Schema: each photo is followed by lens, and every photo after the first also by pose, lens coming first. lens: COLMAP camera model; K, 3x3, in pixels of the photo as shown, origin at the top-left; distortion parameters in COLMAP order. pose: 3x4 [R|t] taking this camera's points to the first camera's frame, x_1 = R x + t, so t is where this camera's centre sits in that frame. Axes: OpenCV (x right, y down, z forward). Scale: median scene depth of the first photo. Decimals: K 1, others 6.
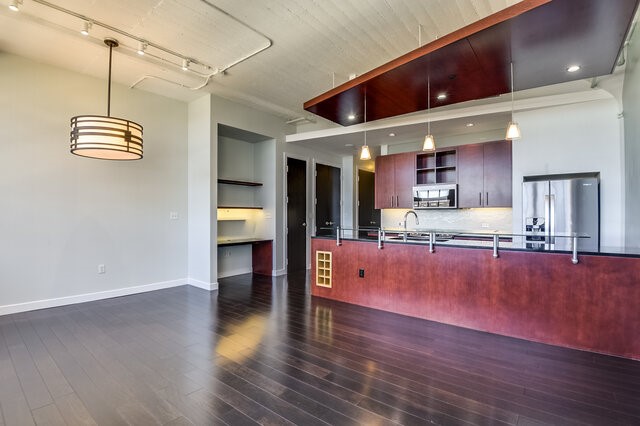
lens RADIAL K [[299.0, 0, 310.6], [0, 299.0, 210.4], [0, 0, 1]] dist [-0.022947, -0.008067]
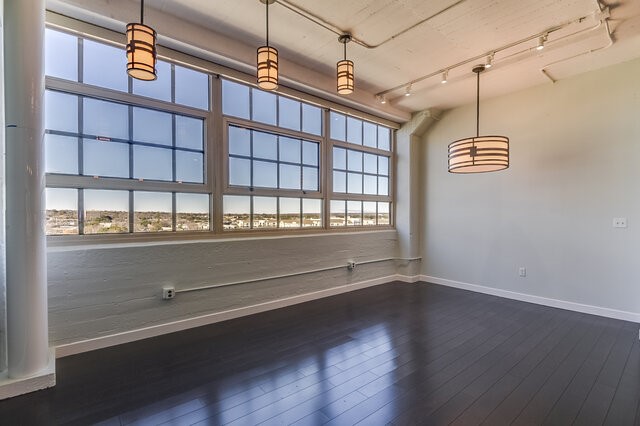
lens RADIAL K [[299.0, 0, 318.4], [0, 299.0, 217.4], [0, 0, 1]] dist [-0.022947, -0.008067]
pose [[-0.177413, 0.012056, -0.984063, 0.429192], [0.012964, 0.999867, 0.009913, -0.015438], [0.984051, -0.010999, -0.177546, 0.453219]]
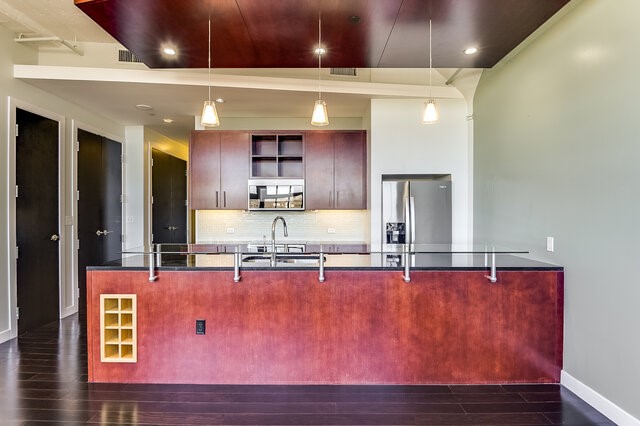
lens RADIAL K [[343.8, 0, 309.4], [0, 343.8, 211.4], [0, 0, 1]] dist [0.000976, -0.008819]
pose [[0.786131, -0.001419, 0.618058, -0.058977], [-0.006109, 0.999931, 0.010065, -0.013803], [-0.618030, -0.011688, 0.786068, 0.304462]]
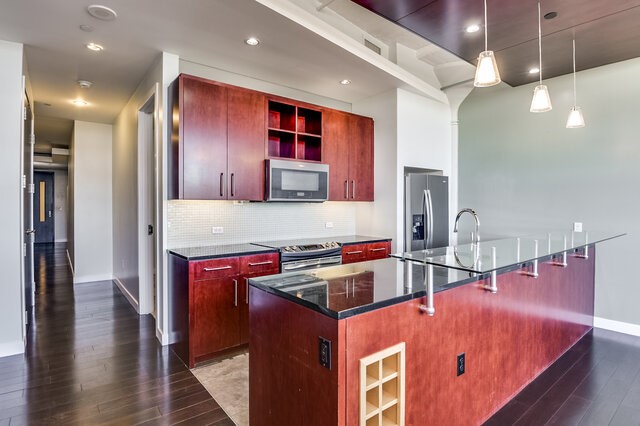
lens RADIAL K [[343.8, 0, 320.0], [0, 343.8, 204.7], [0, 0, 1]] dist [0.000976, -0.008819]
pose [[0.200809, -0.002954, 0.979626, -0.273600], [-0.013048, 0.999899, 0.005690, -0.004771], [-0.979544, -0.013924, 0.200750, 0.926646]]
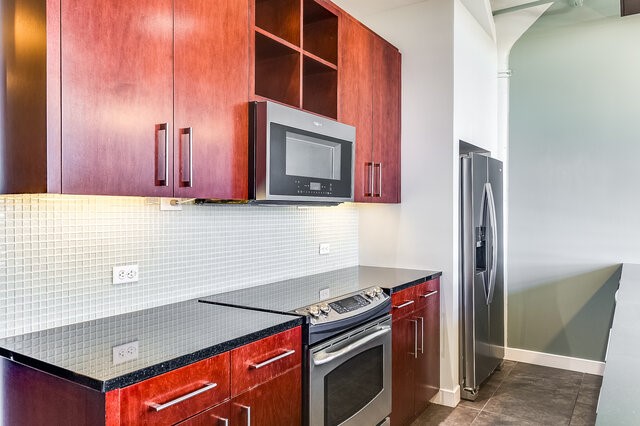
lens RADIAL K [[473.8, 0, 311.2], [0, 473.8, 214.3], [0, 0, 1]] dist [0.033754, -0.009824]
pose [[-0.105611, -0.013219, 0.994320, -0.011630], [-0.014848, 0.999821, 0.011715, -0.000728], [-0.994297, -0.013527, -0.105789, 1.175642]]
